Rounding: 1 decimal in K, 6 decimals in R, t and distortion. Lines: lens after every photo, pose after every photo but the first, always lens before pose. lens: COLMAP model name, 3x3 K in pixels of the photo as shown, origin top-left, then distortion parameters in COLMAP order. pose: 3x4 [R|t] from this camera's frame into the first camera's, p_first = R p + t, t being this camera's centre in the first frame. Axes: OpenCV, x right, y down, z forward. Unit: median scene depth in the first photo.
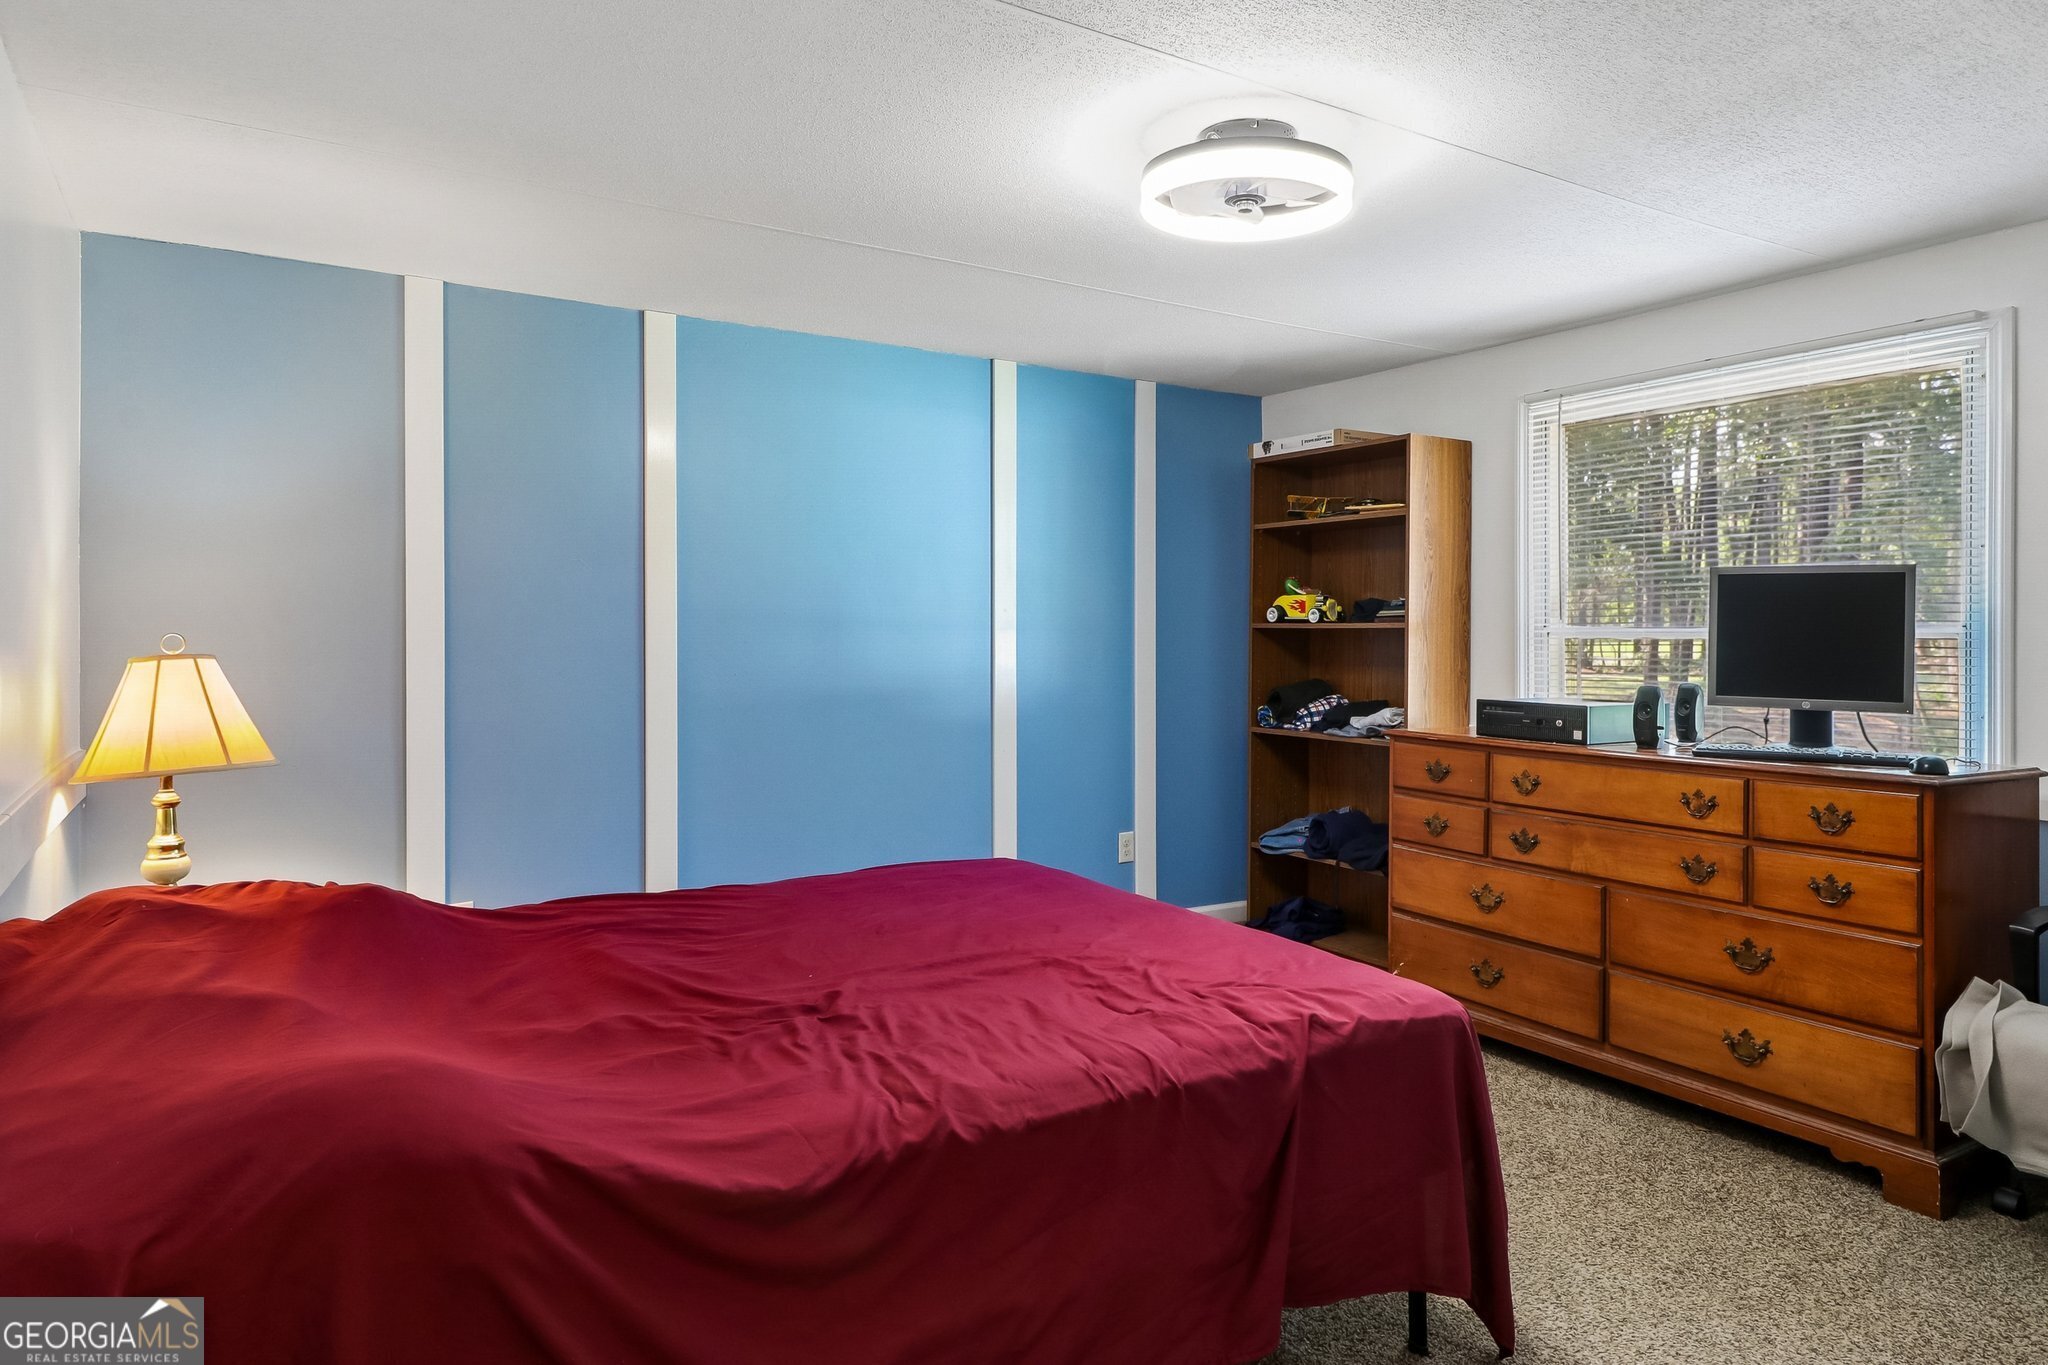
lens RADIAL K [[1250.0, 0, 1023.7], [0, 1250.0, 631.8], [0, 0, 1]] dist [0.000905, 0.000540]
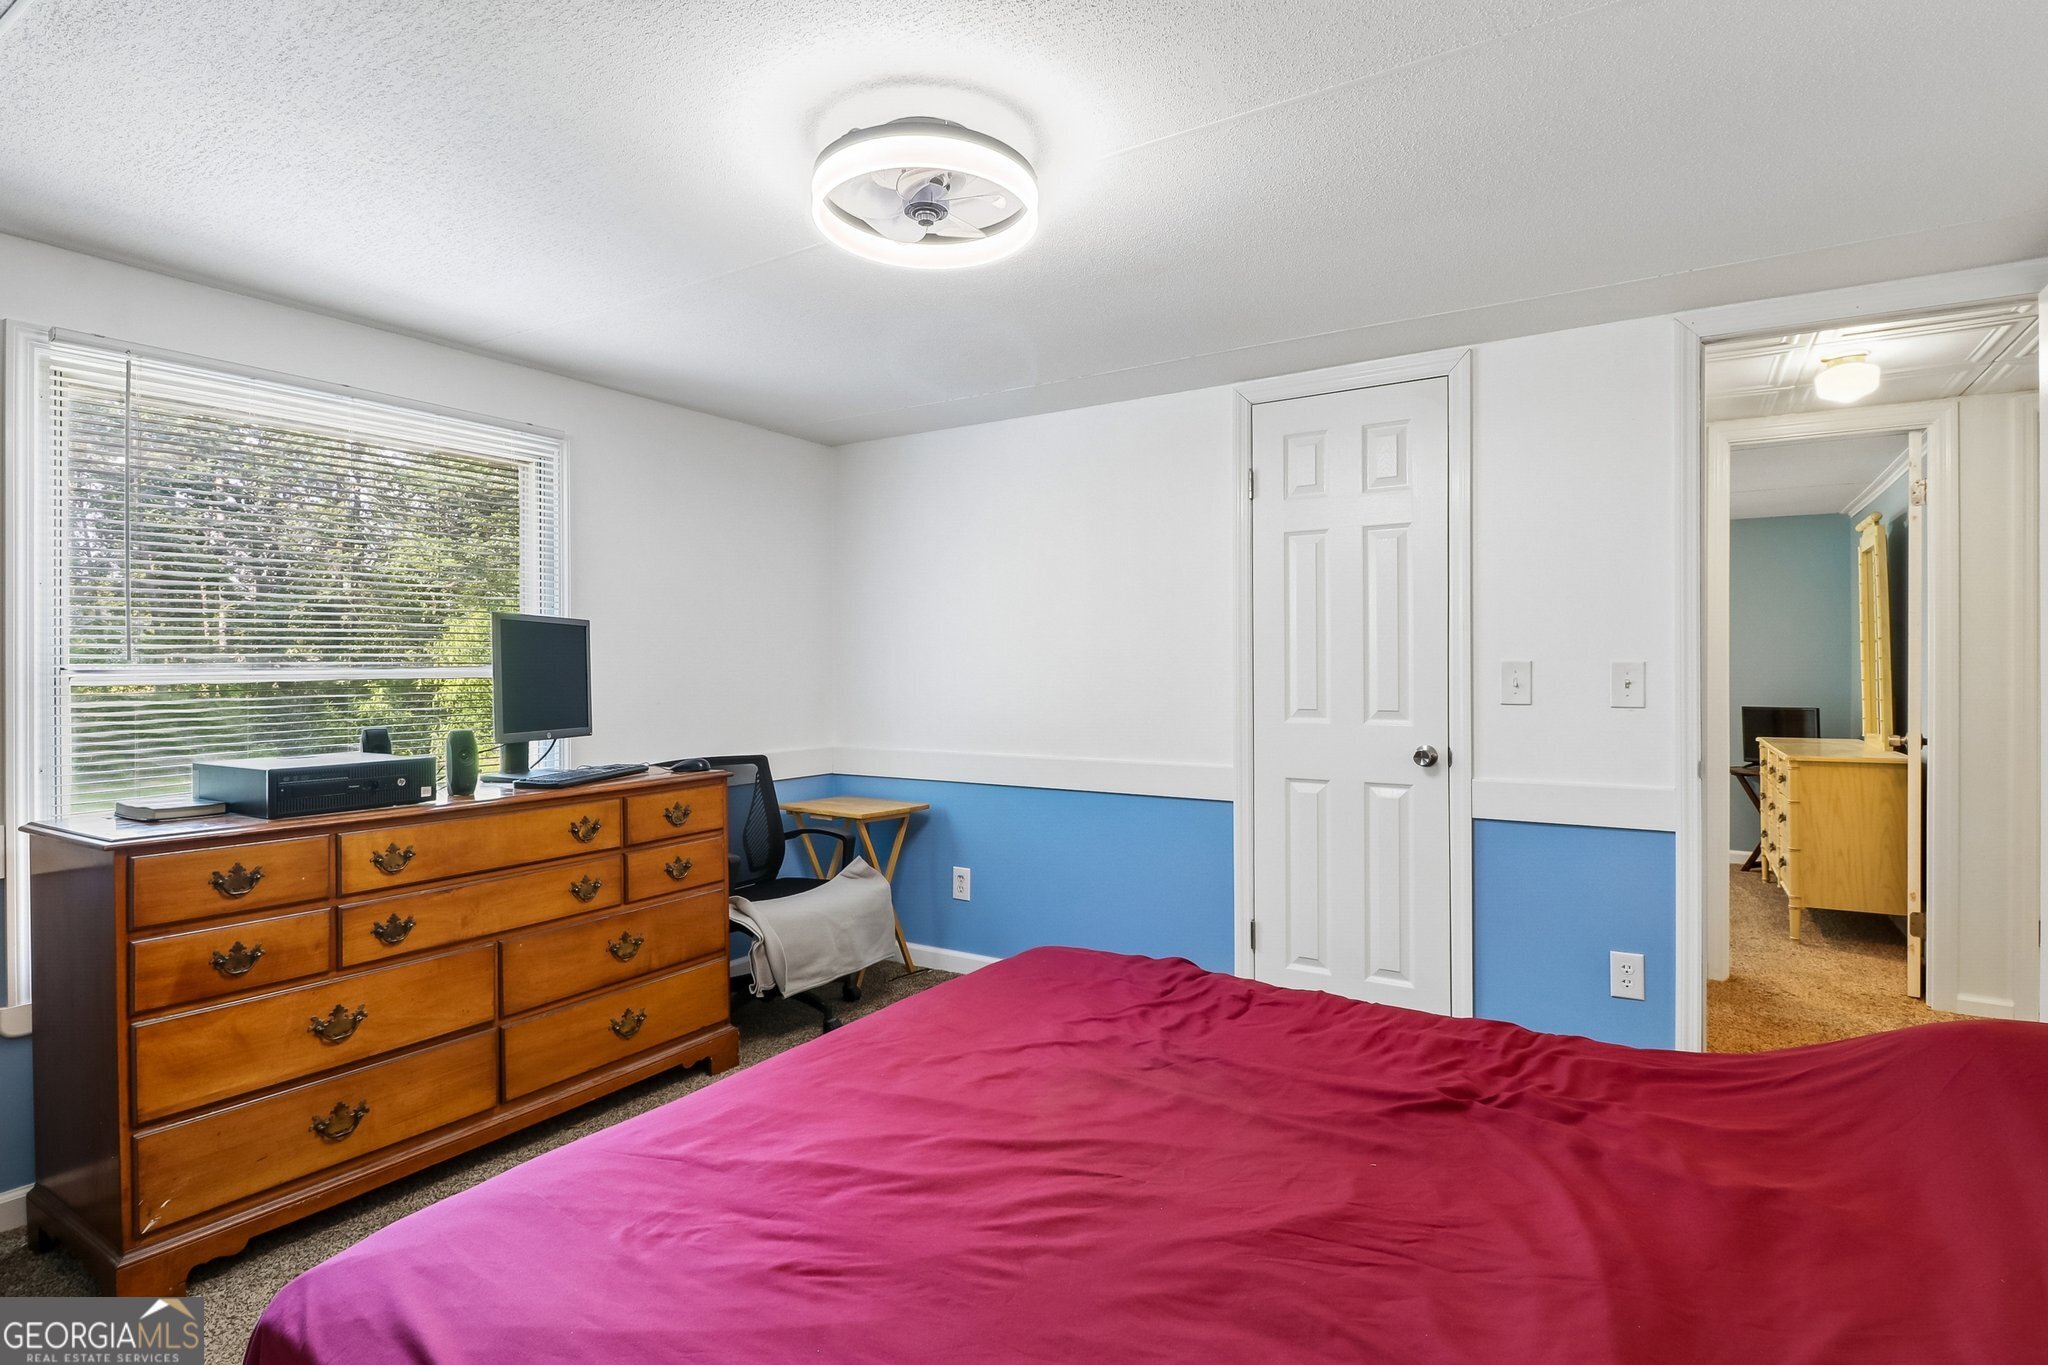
lens RADIAL K [[1028.0, 0, 1022.4], [0, 1028.0, 675.6], [0, 0, 1]] dist [0.000580, 0.000079]
pose [[-0.430790, -0.006325, 0.902430, -0.416473], [0.006570, 0.999927, 0.010144, -0.004326], [-0.902428, 0.010299, -0.430717, 0.980721]]
